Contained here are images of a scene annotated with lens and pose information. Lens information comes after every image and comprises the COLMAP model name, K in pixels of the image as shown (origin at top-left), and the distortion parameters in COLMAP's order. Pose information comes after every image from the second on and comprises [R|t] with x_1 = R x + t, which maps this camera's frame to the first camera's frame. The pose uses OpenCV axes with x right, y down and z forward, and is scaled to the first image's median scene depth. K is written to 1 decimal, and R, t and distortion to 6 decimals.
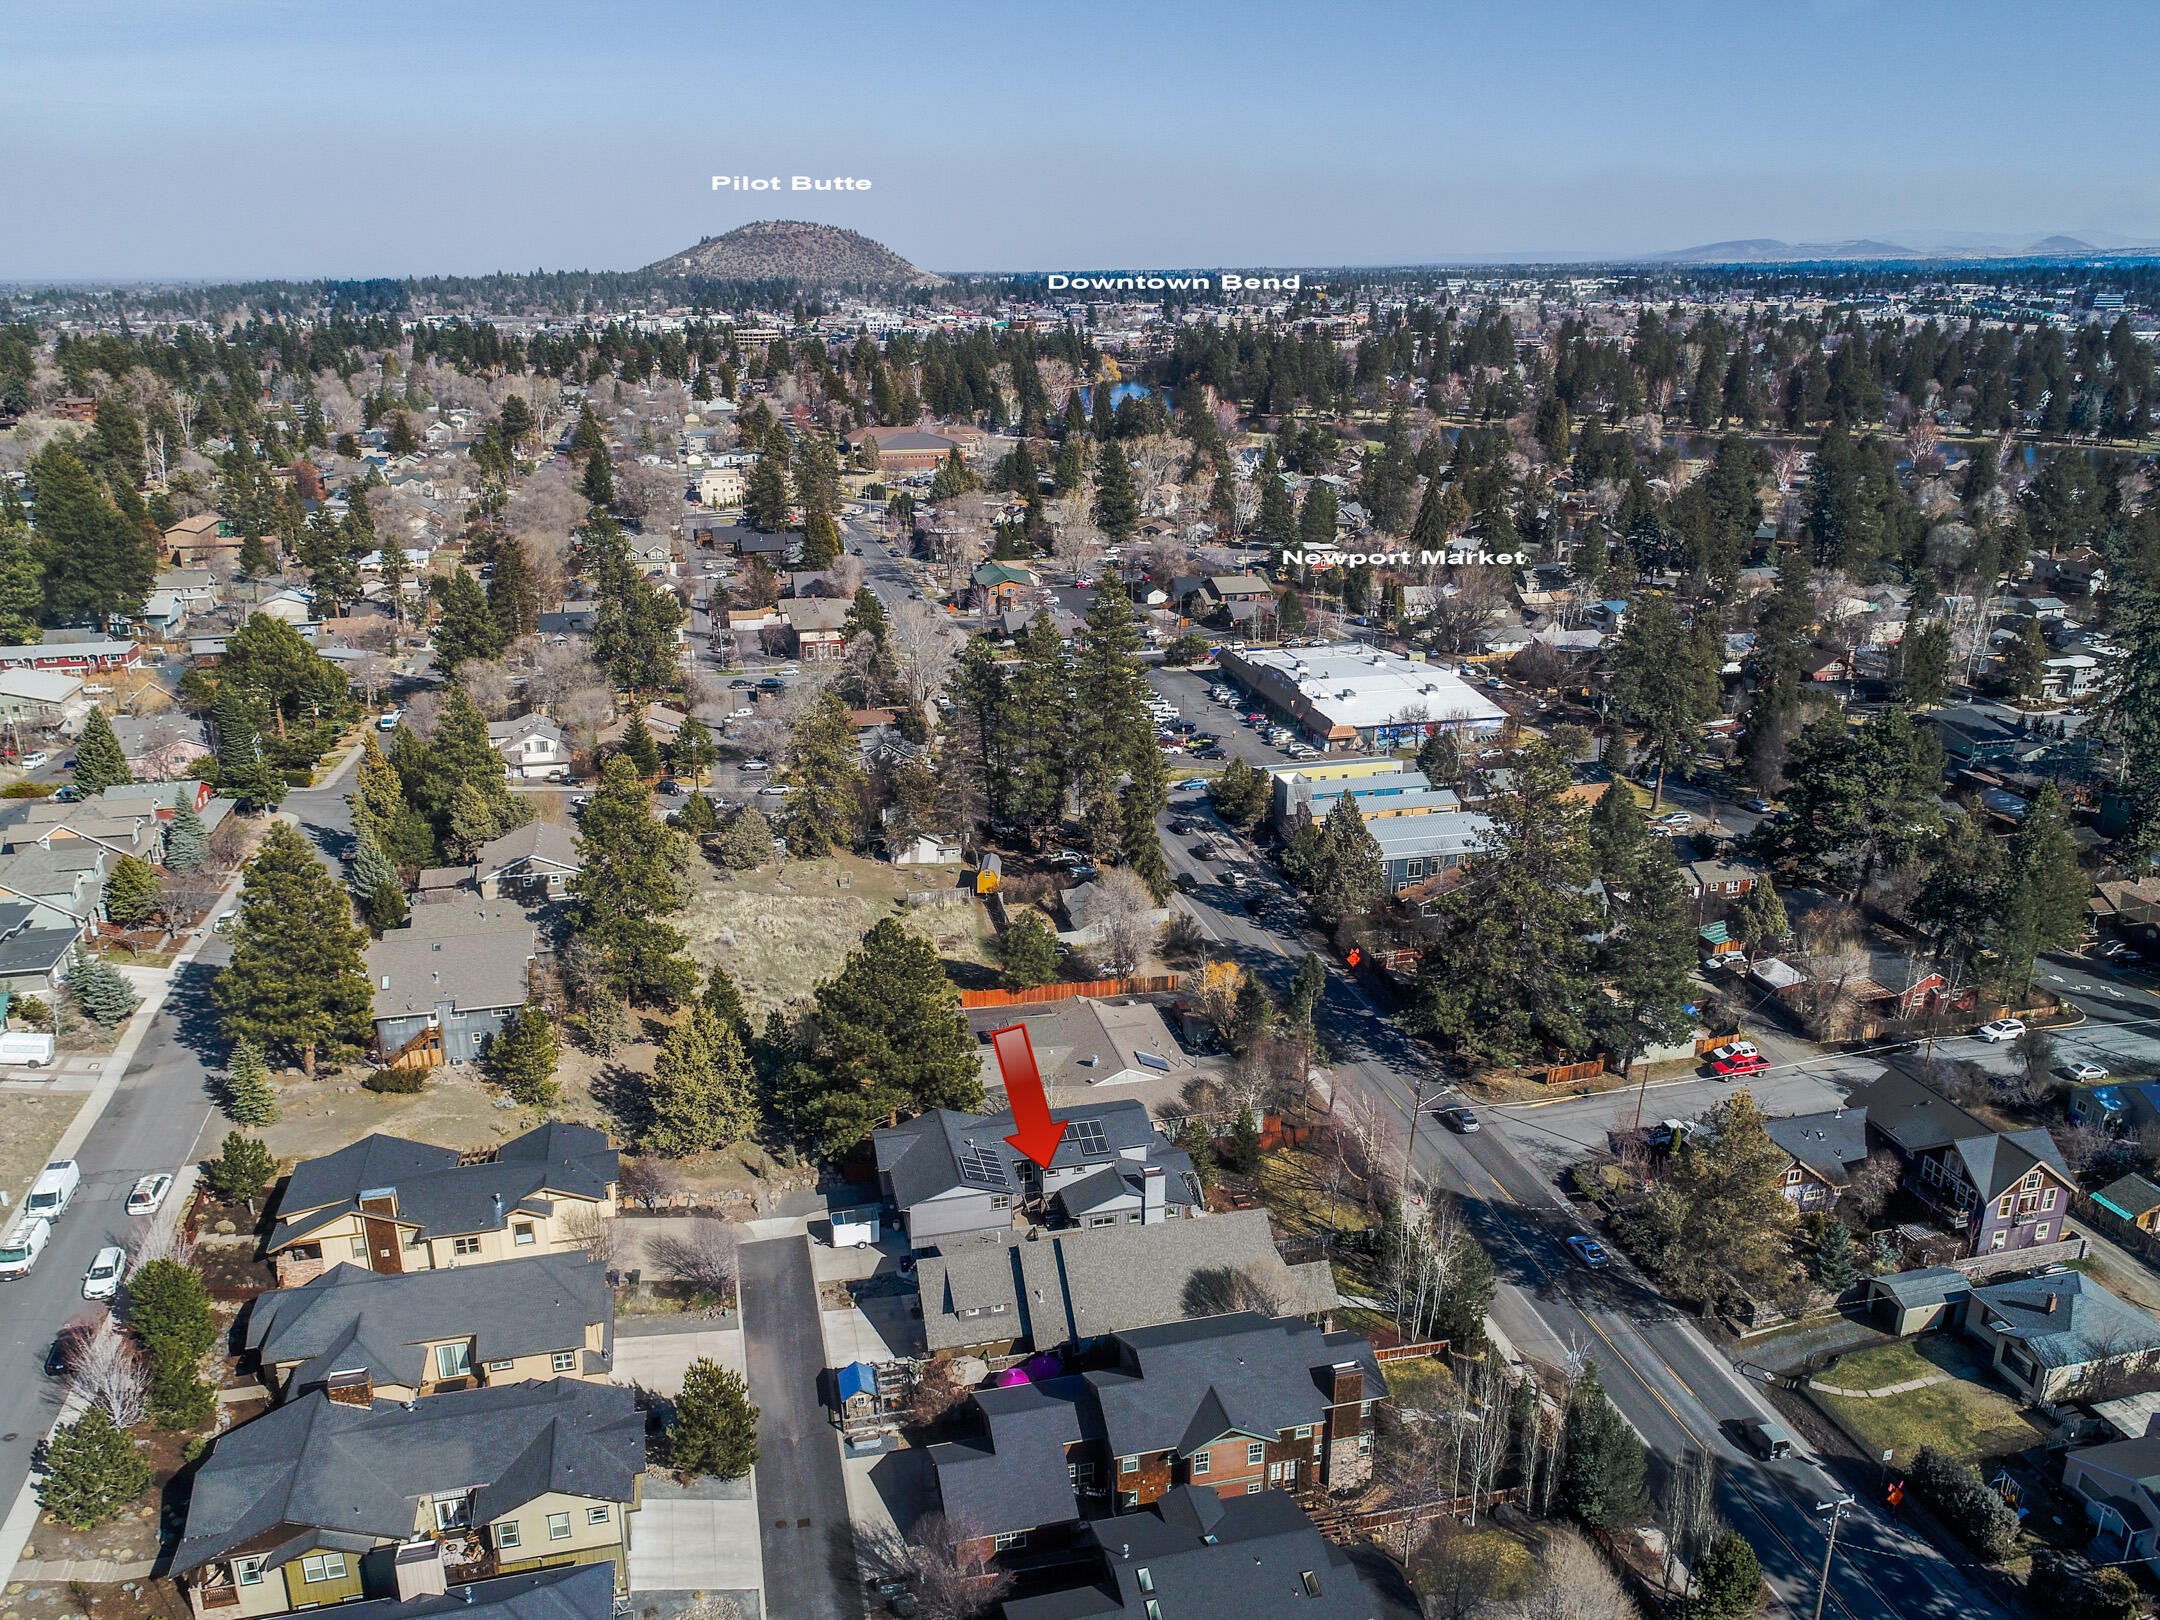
lens RADIAL K [[1616.0, 0, 1080.0], [0, 1616.0, 810.0], [0, 0, 1]] dist [-0.006293, -0.003959]
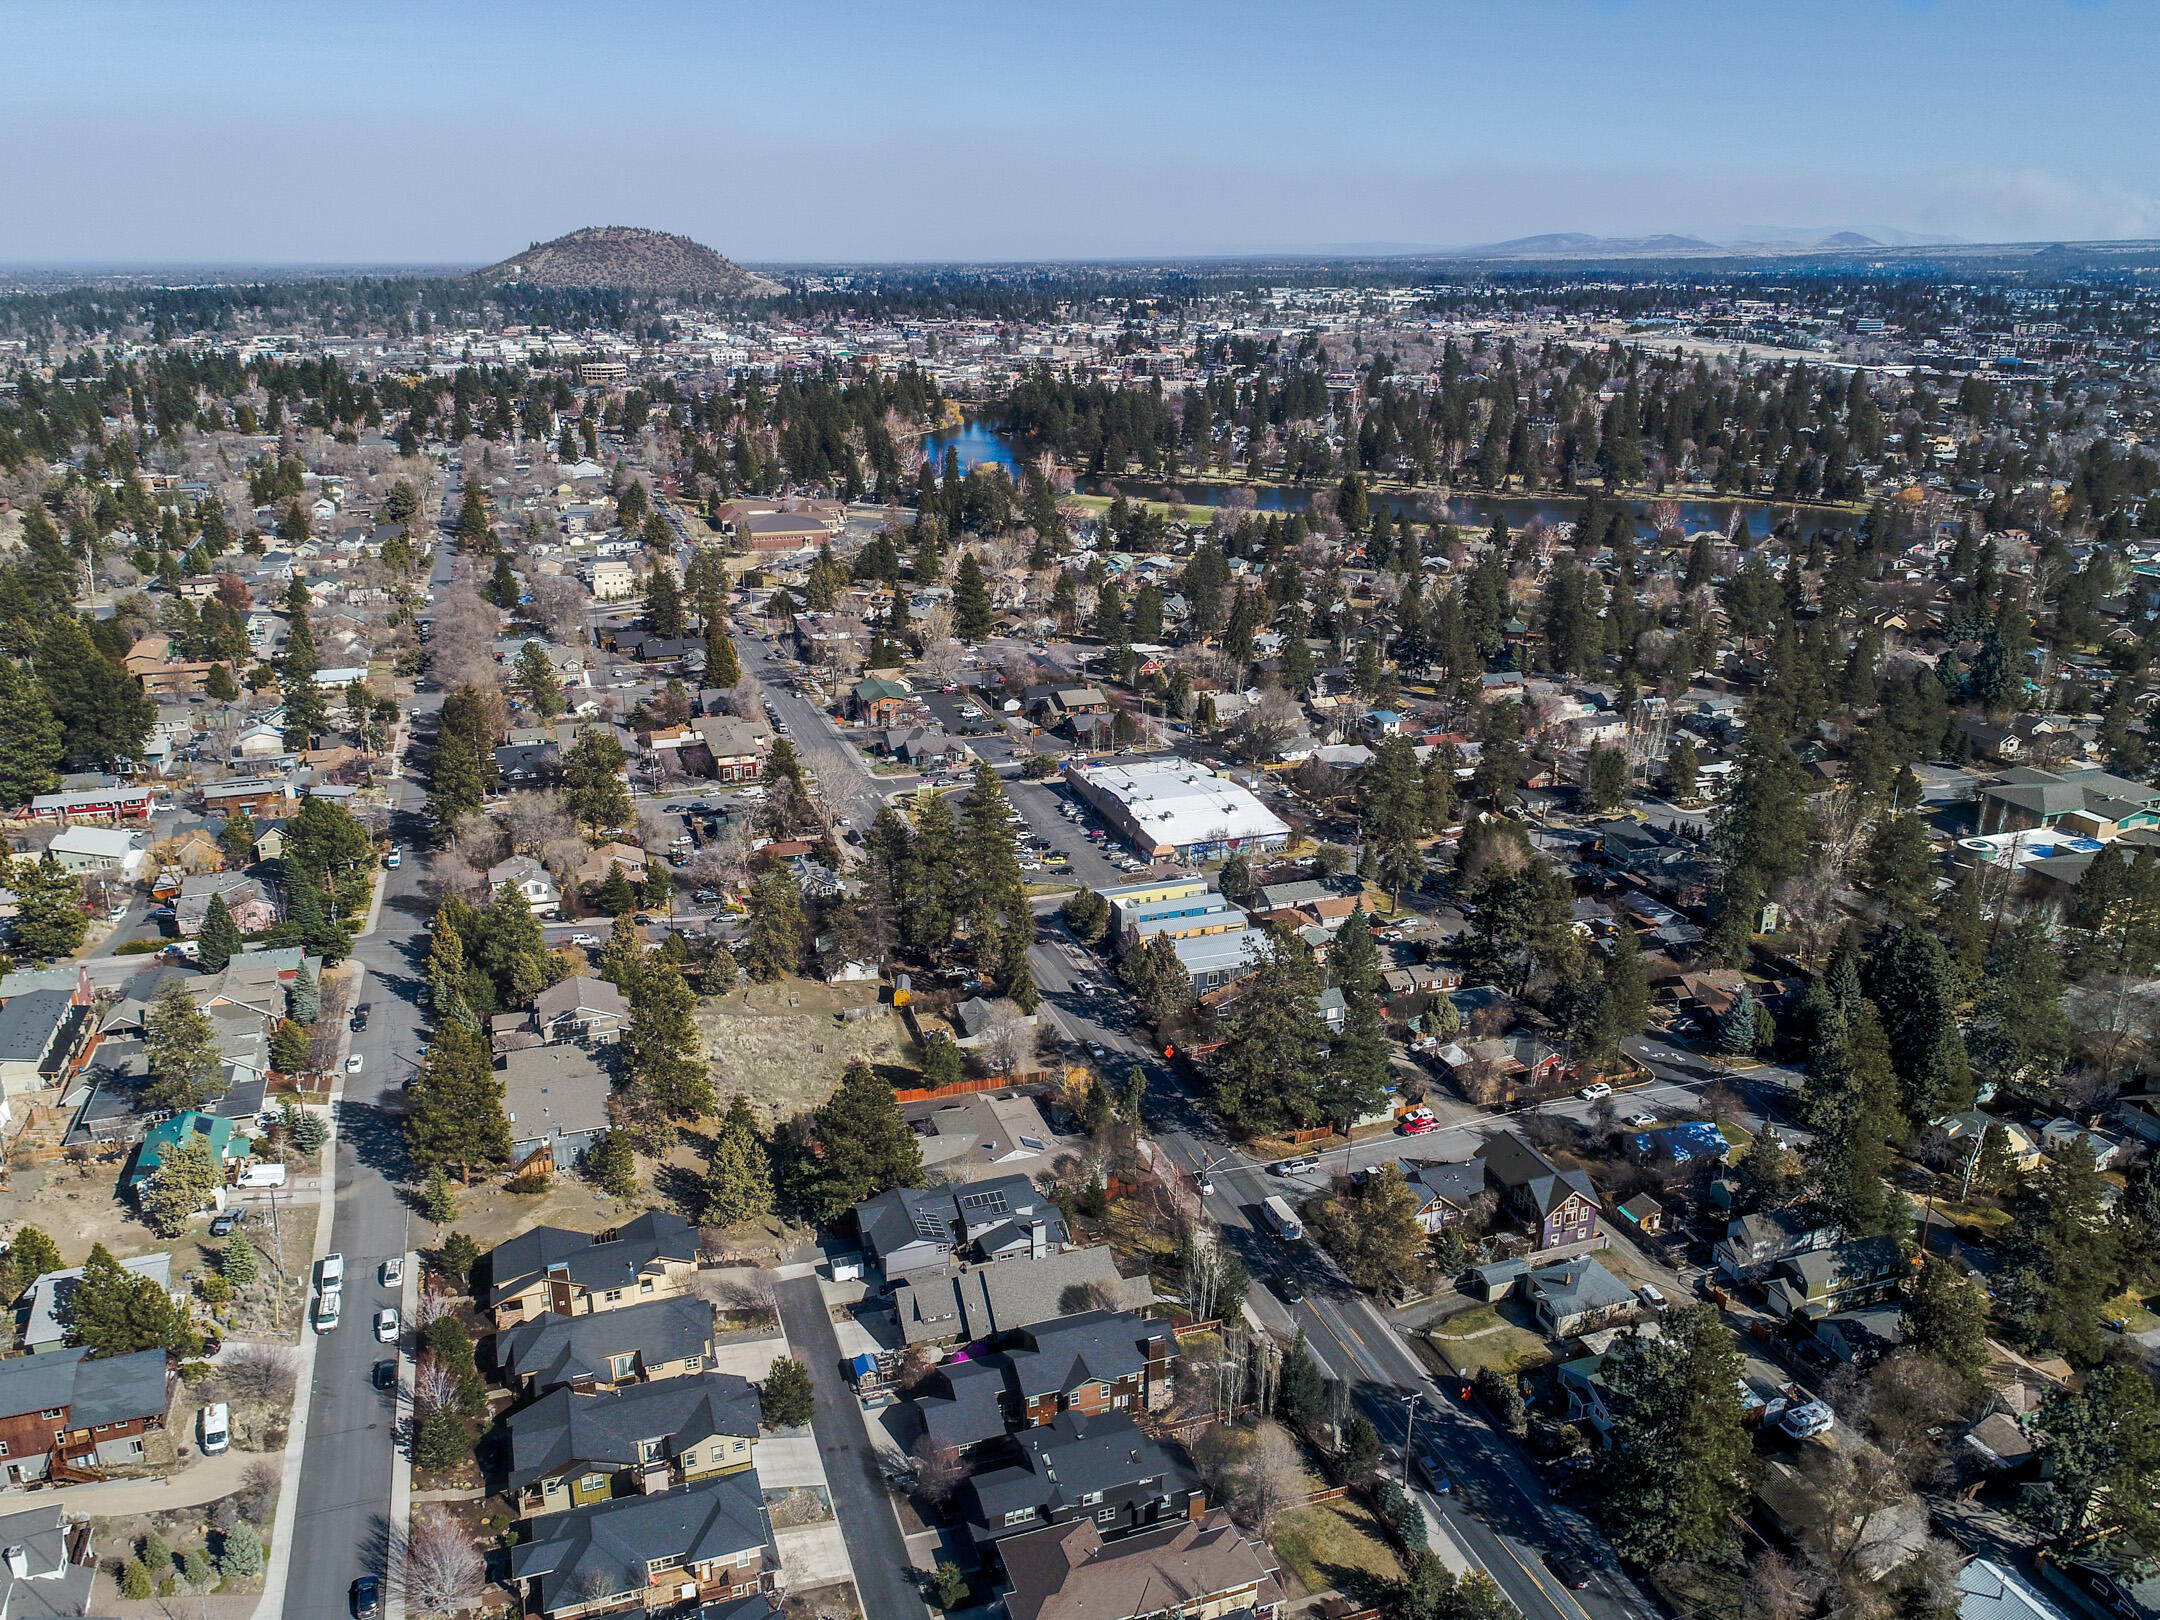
lens RADIAL K [[1616.0, 0, 1080.0], [0, 1616.0, 810.0], [0, 0, 1]] dist [-0.006293, -0.003959]
pose [[0.995176, -0.027027, 0.094313, -0.041743], [0.026306, 0.999615, 0.008880, -0.156184], [-0.094516, -0.006356, 0.995503, -0.463917]]
